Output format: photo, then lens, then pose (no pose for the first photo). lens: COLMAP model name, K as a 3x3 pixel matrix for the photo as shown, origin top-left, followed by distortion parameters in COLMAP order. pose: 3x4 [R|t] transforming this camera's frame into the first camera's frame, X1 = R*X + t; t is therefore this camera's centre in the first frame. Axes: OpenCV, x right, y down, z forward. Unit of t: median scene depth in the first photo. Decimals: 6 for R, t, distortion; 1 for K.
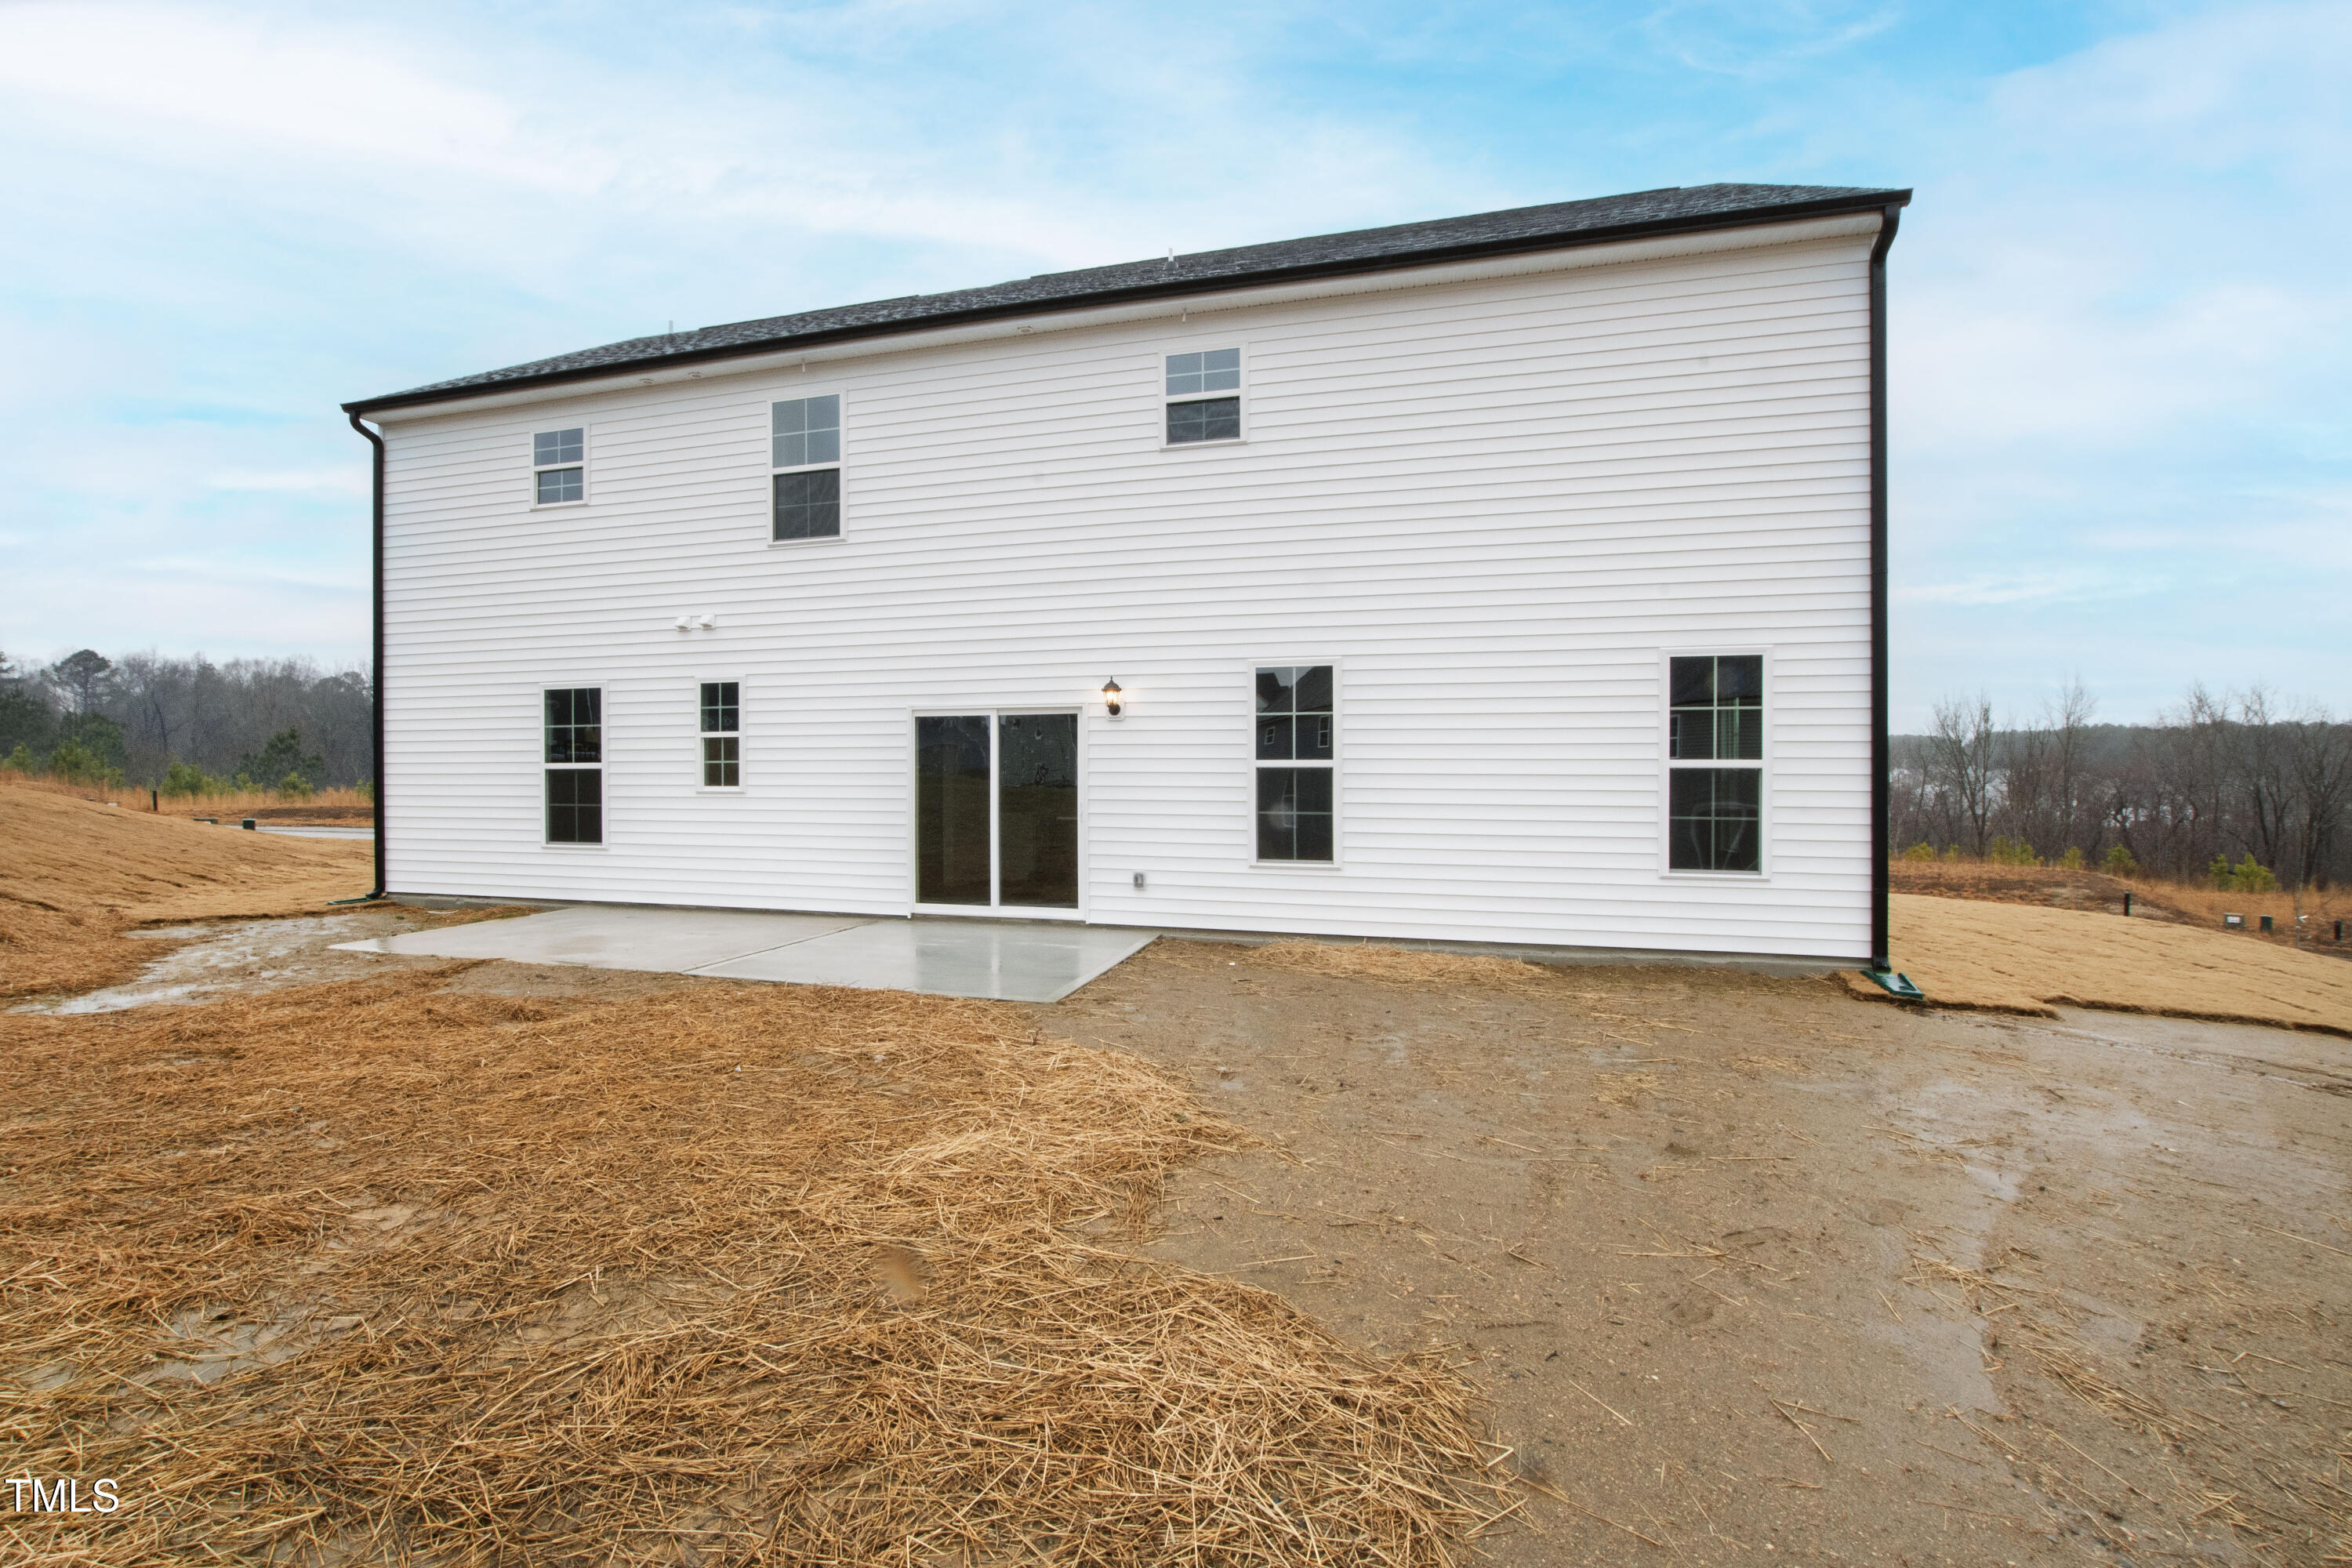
lens RADIAL K [[1061.9, 0, 1174.0], [0, 1061.9, 797.1], [0, 0, 1]] dist [-0.021977, 0.002930]
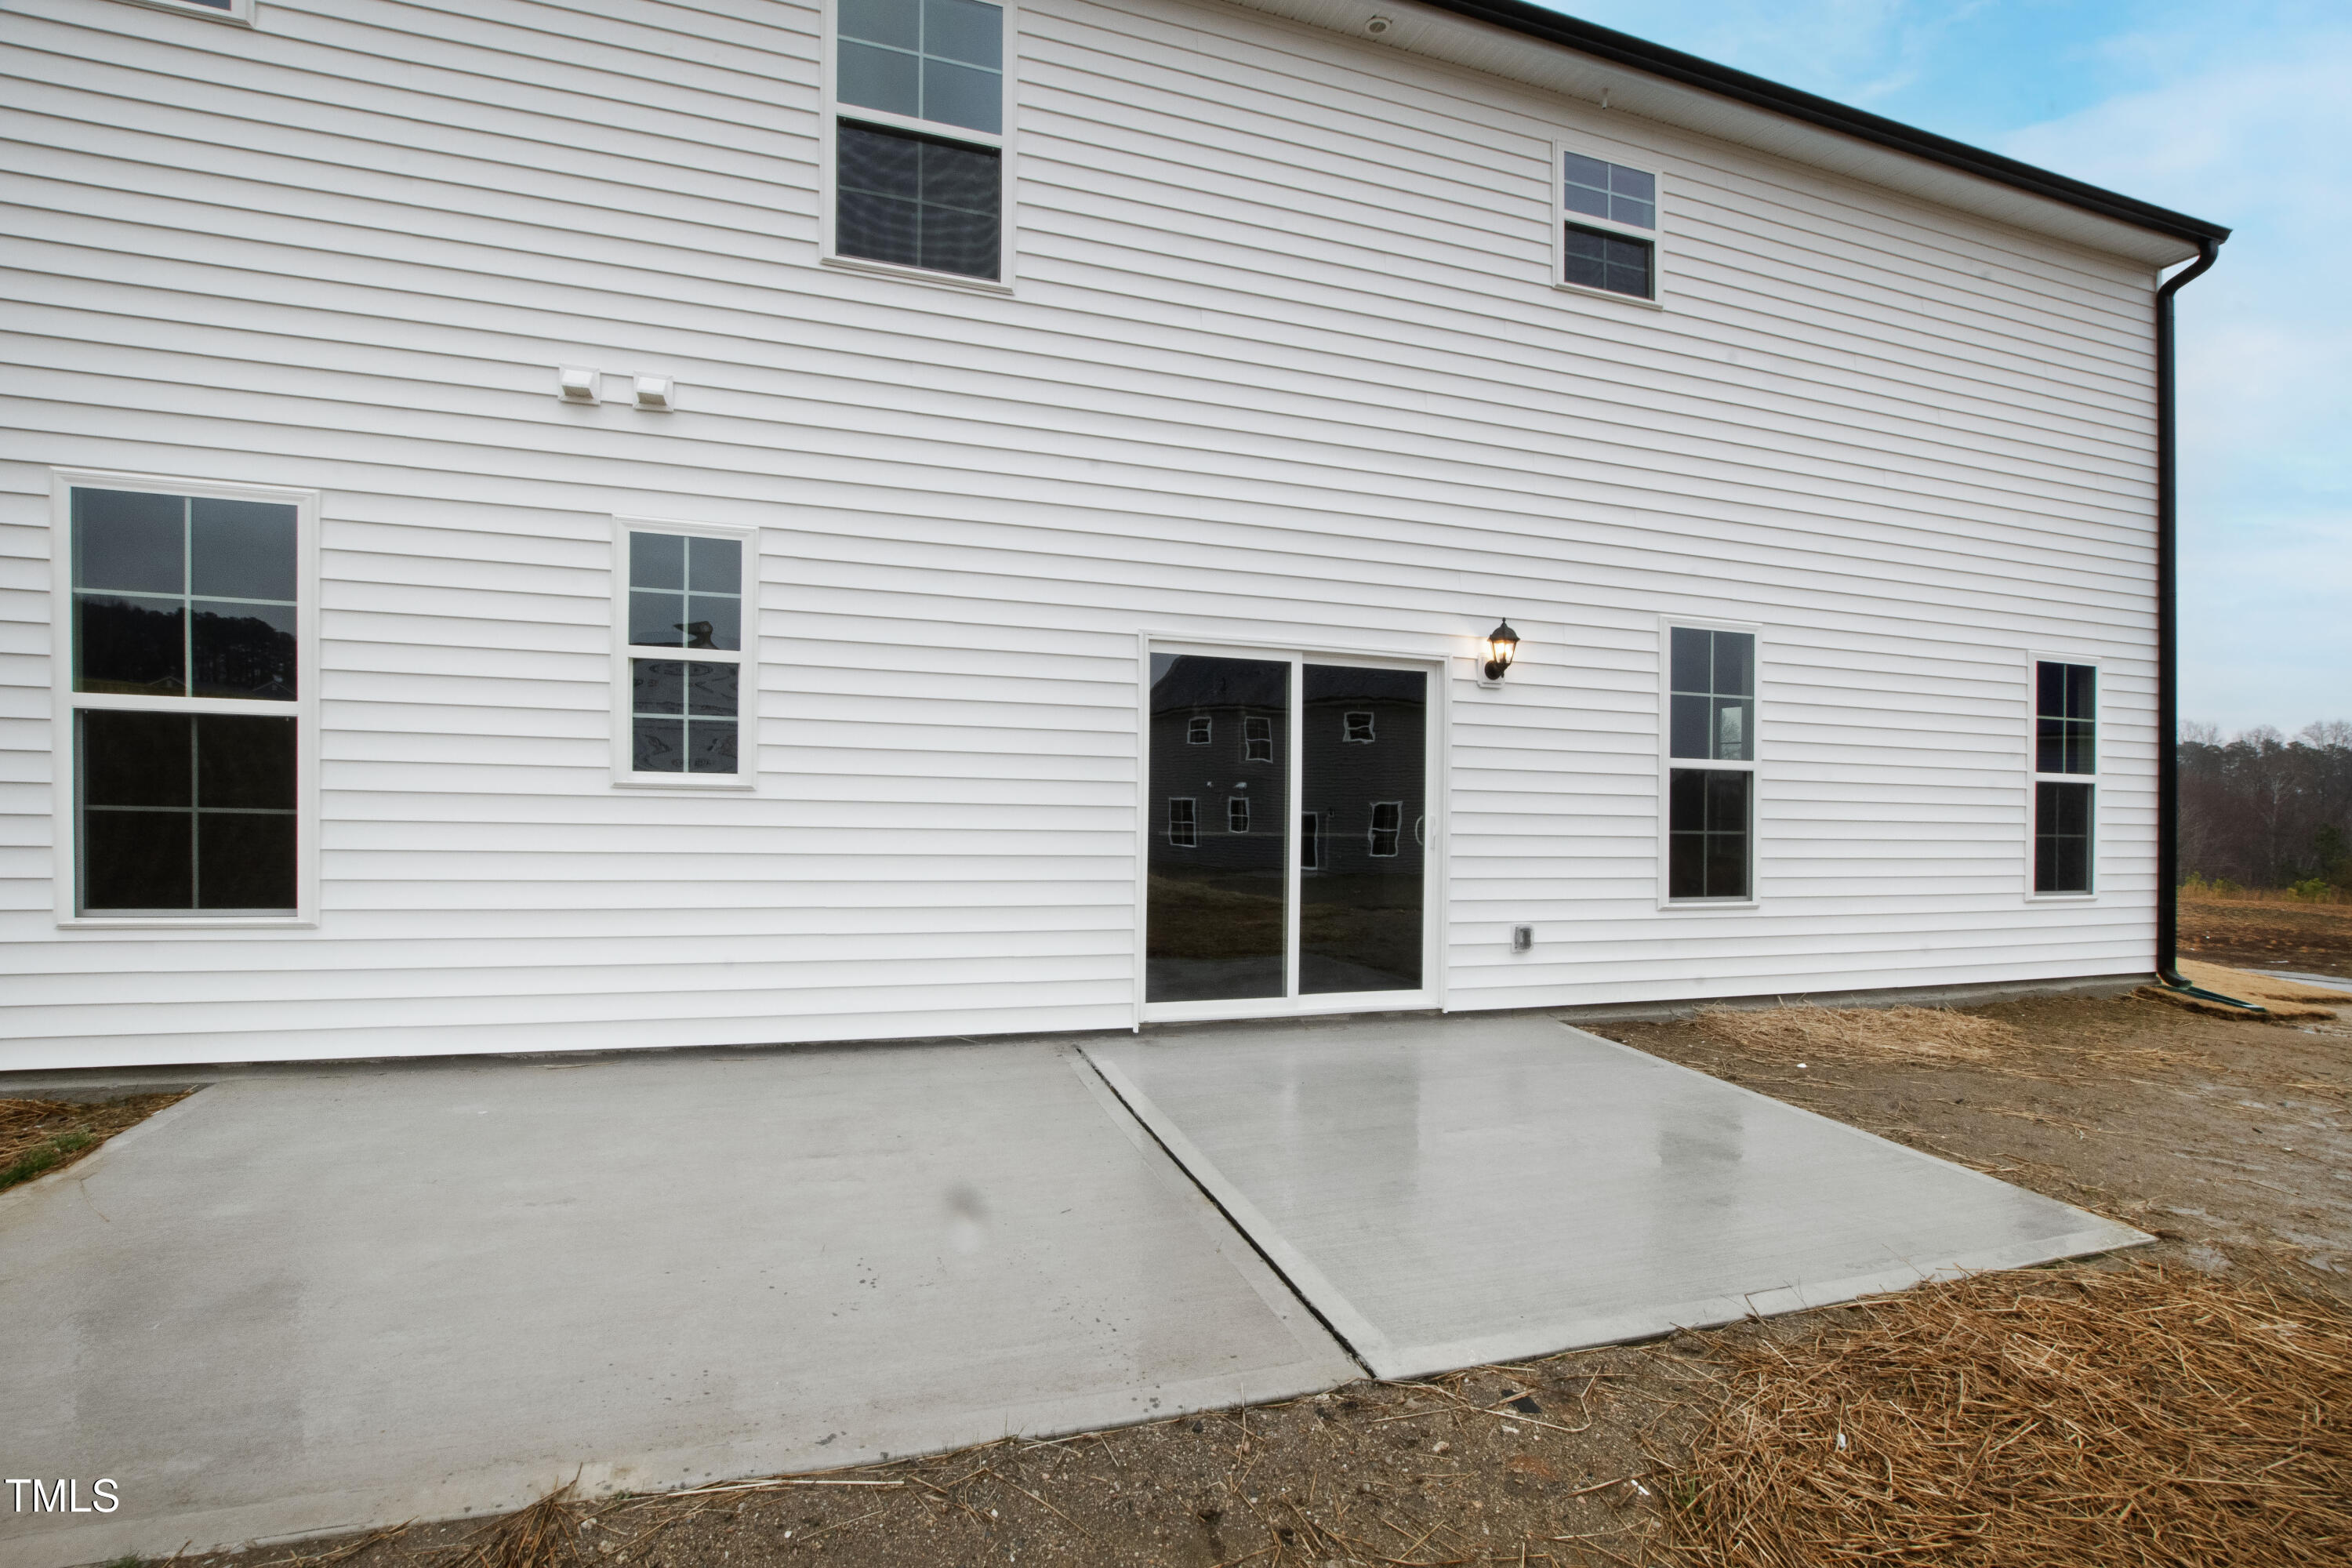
lens RADIAL K [[1061.9, 0, 1147.6], [0, 1061.9, 821.6], [0, 0, 1]] dist [-0.021977, 0.002930]
pose [[0.820027, 0.012572, 0.572186, -0.563527], [0.003801, 0.999617, -0.027410, 0.024370], [-0.572312, 0.024652, 0.819665, 0.578910]]
